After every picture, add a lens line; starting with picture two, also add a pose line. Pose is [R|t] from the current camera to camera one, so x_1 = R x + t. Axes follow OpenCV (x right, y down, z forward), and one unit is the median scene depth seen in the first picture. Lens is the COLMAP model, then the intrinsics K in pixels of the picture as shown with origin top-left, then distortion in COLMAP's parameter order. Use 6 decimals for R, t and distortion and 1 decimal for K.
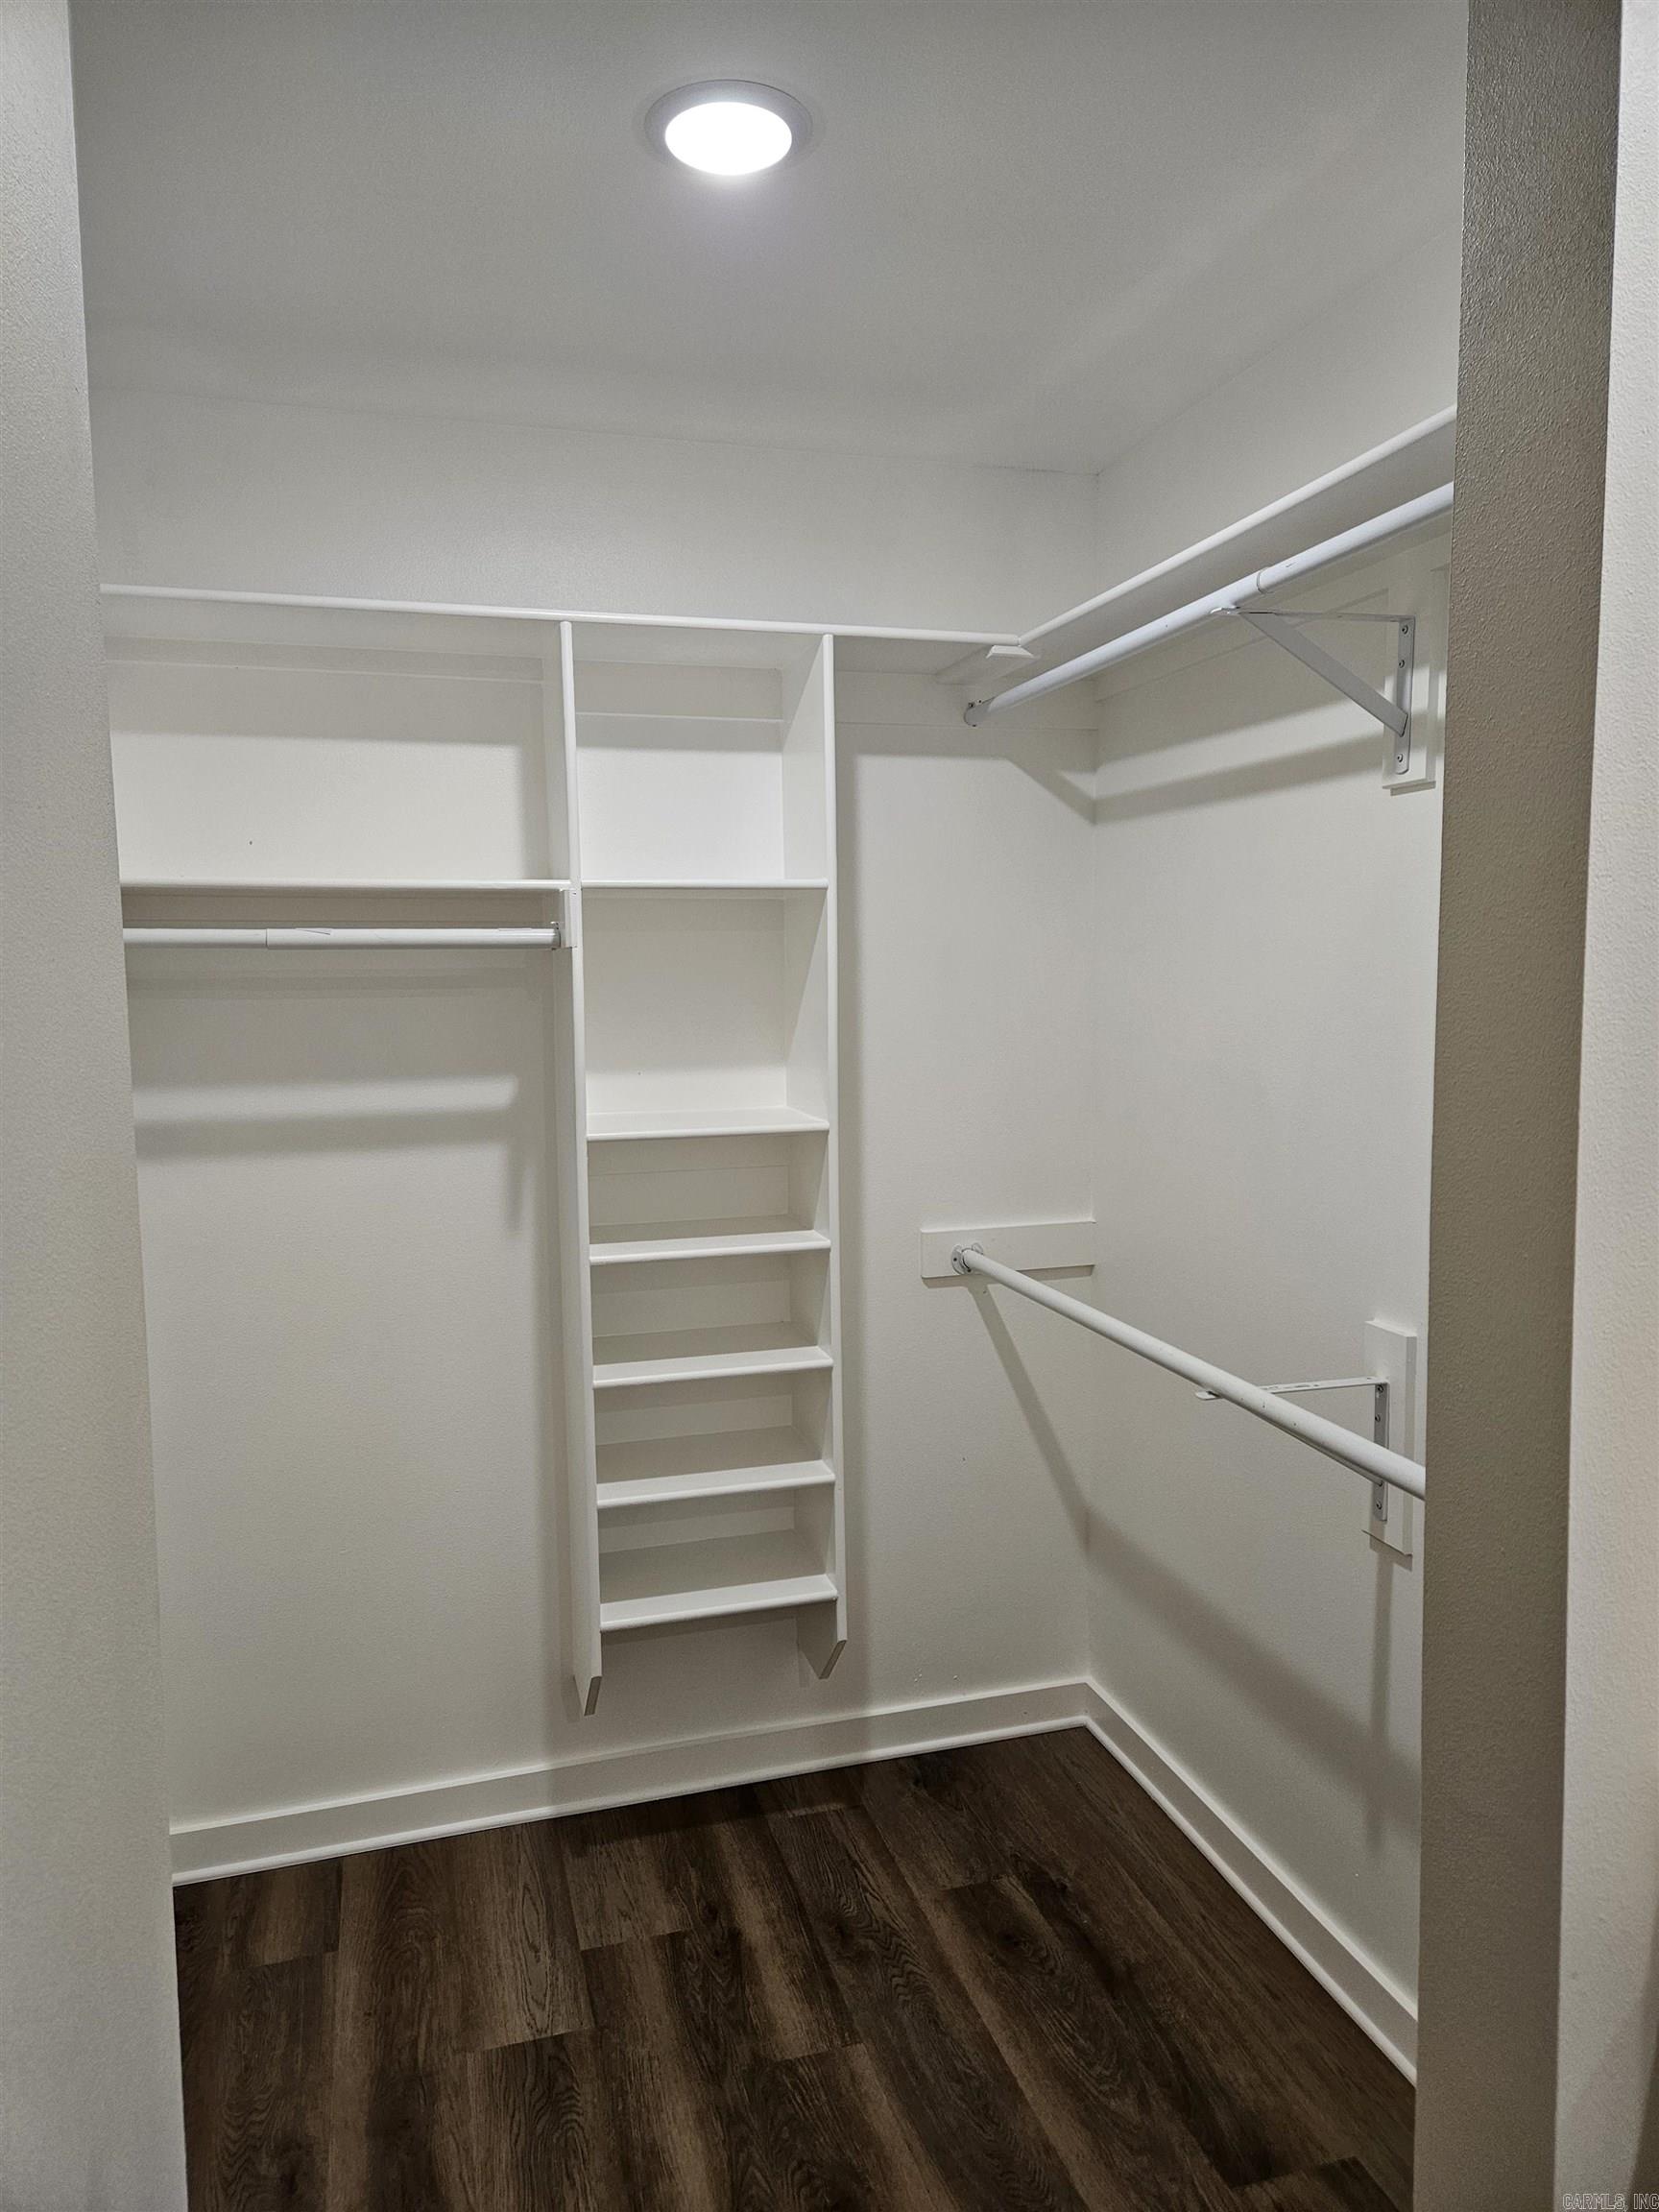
lens RADIAL K [[1459.8, 0, 808.4], [0, 1459.8, 1111.5], [0, 0, 1]] dist [0.073920, -0.053466]
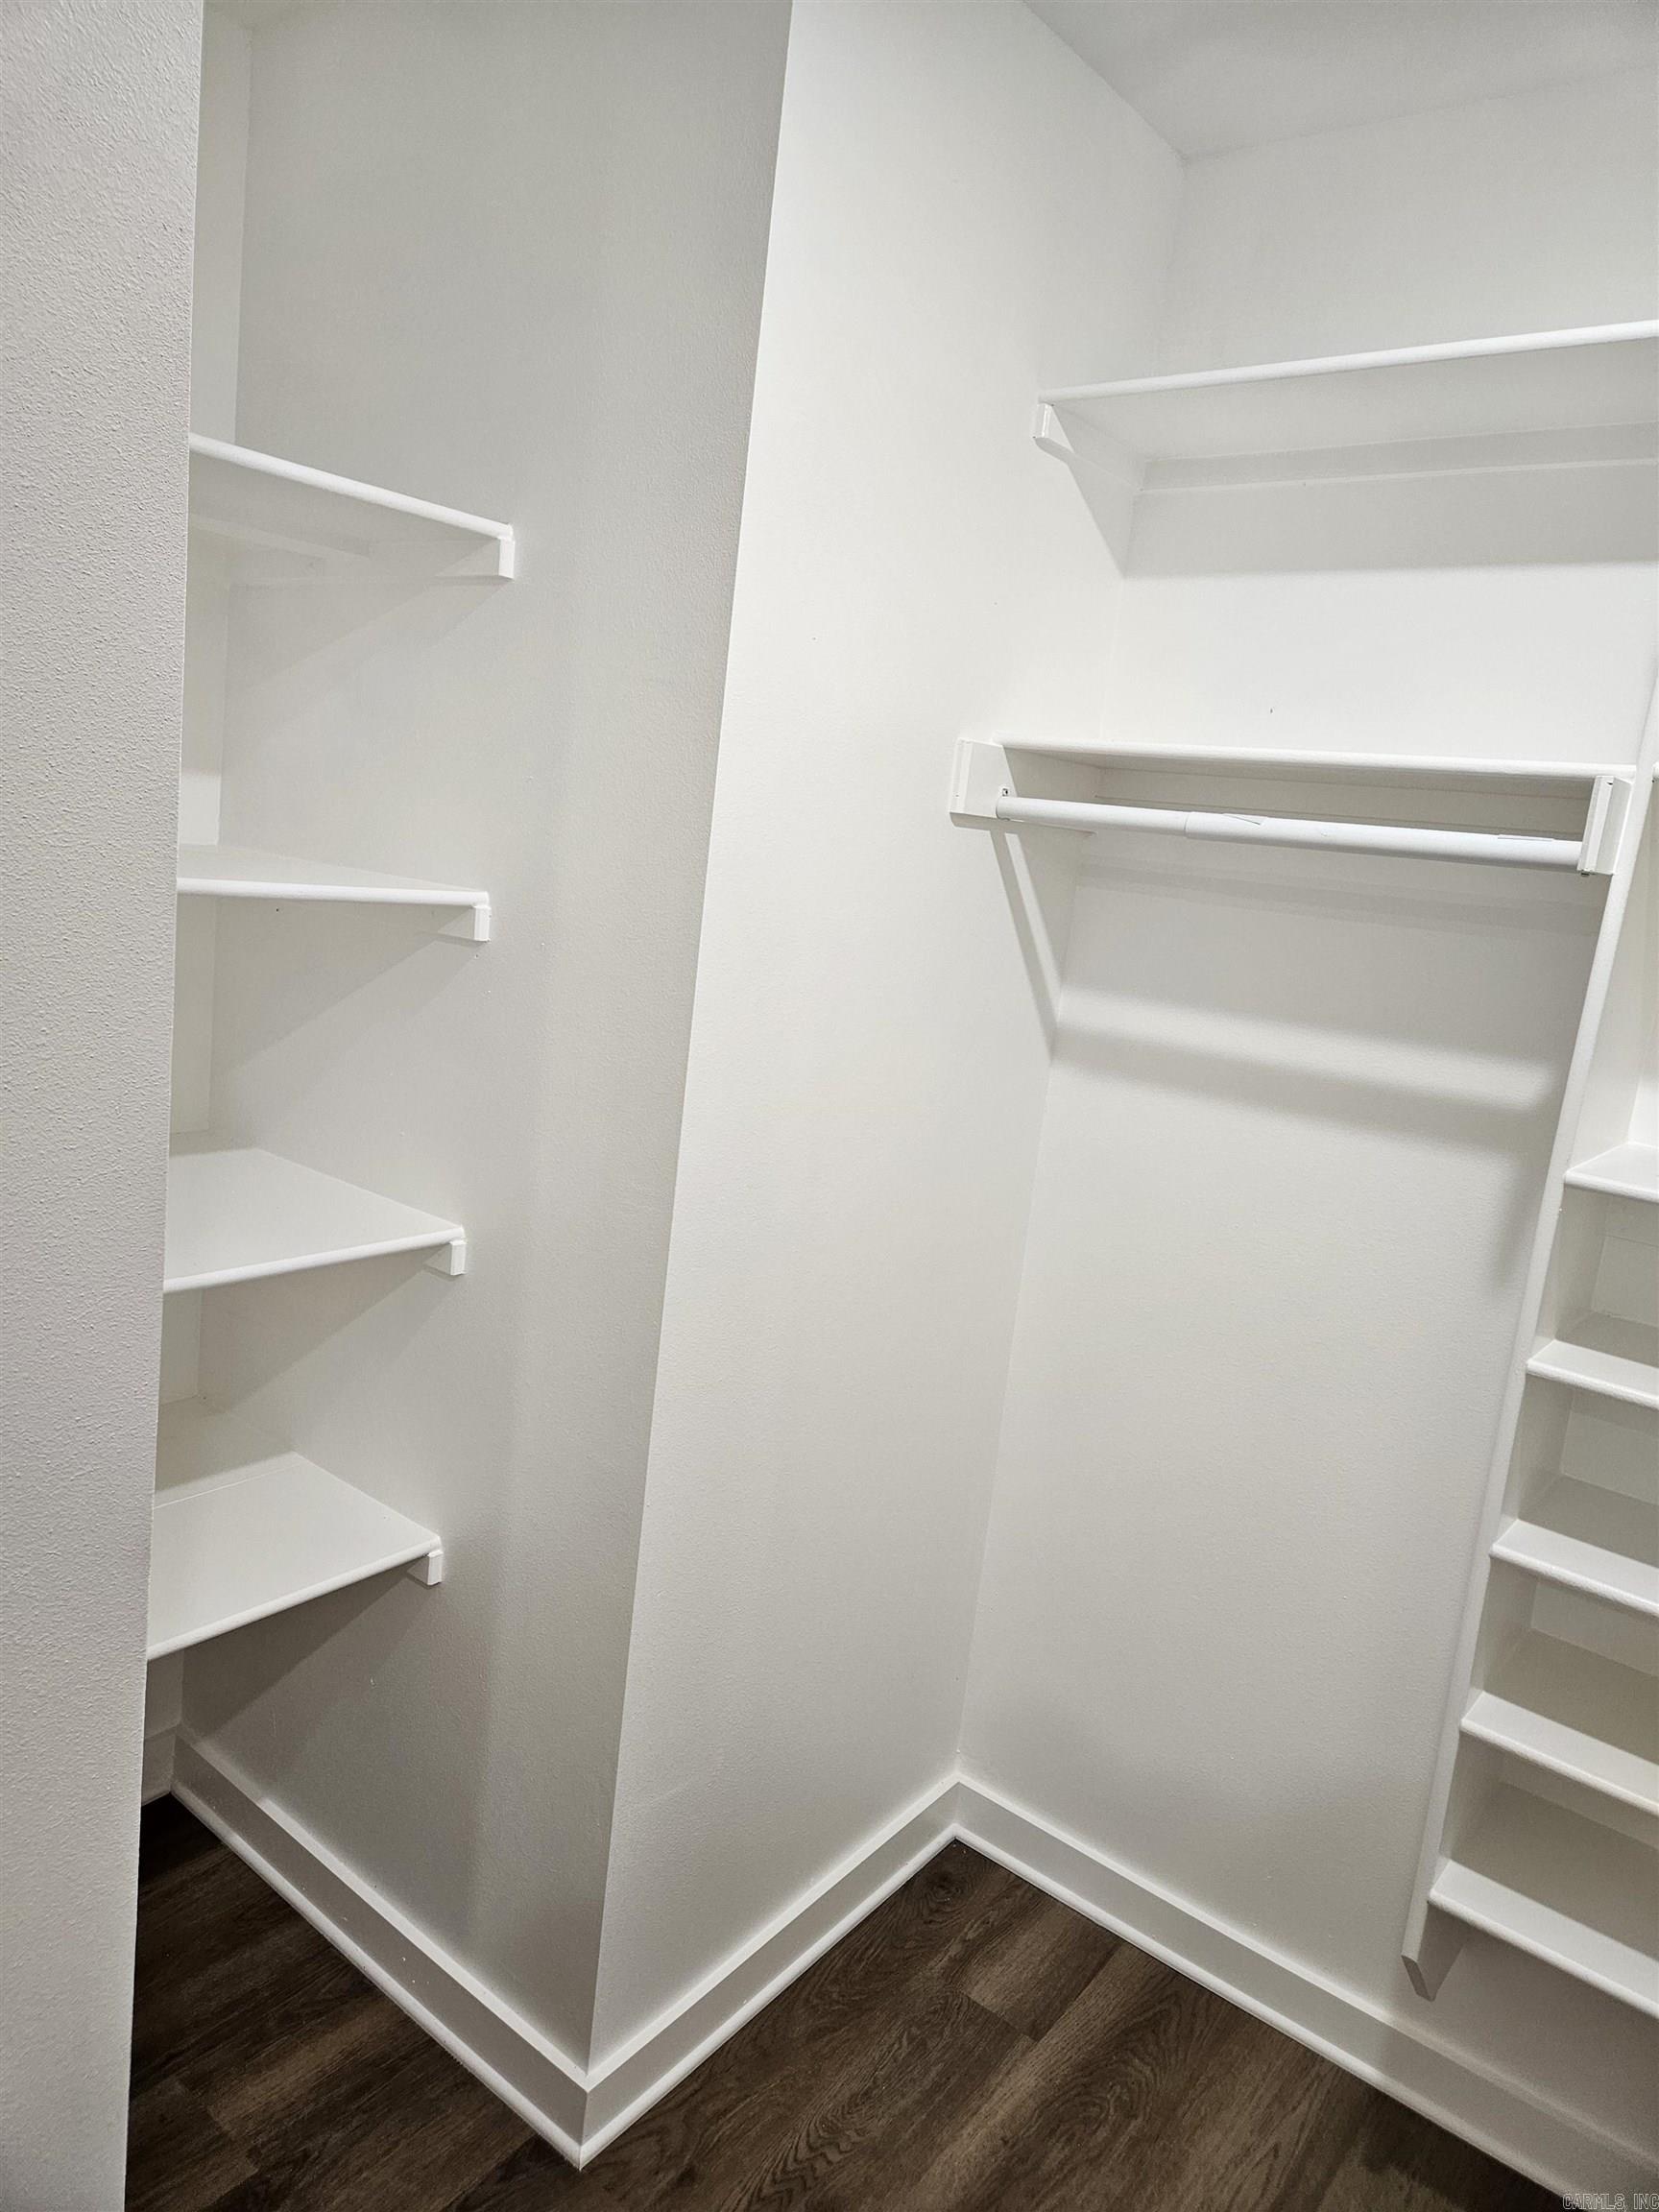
lens RADIAL K [[1459.8, 0, 848.2], [0, 1459.8, 1097.1], [0, 0, 1]] dist [0.073920, -0.053466]
pose [[0.584061, 0.214789, -0.782776, 0.161061], [-0.195376, 0.973203, 0.121263, -0.032847], [0.787845, 0.082110, 0.610375, 0.358812]]
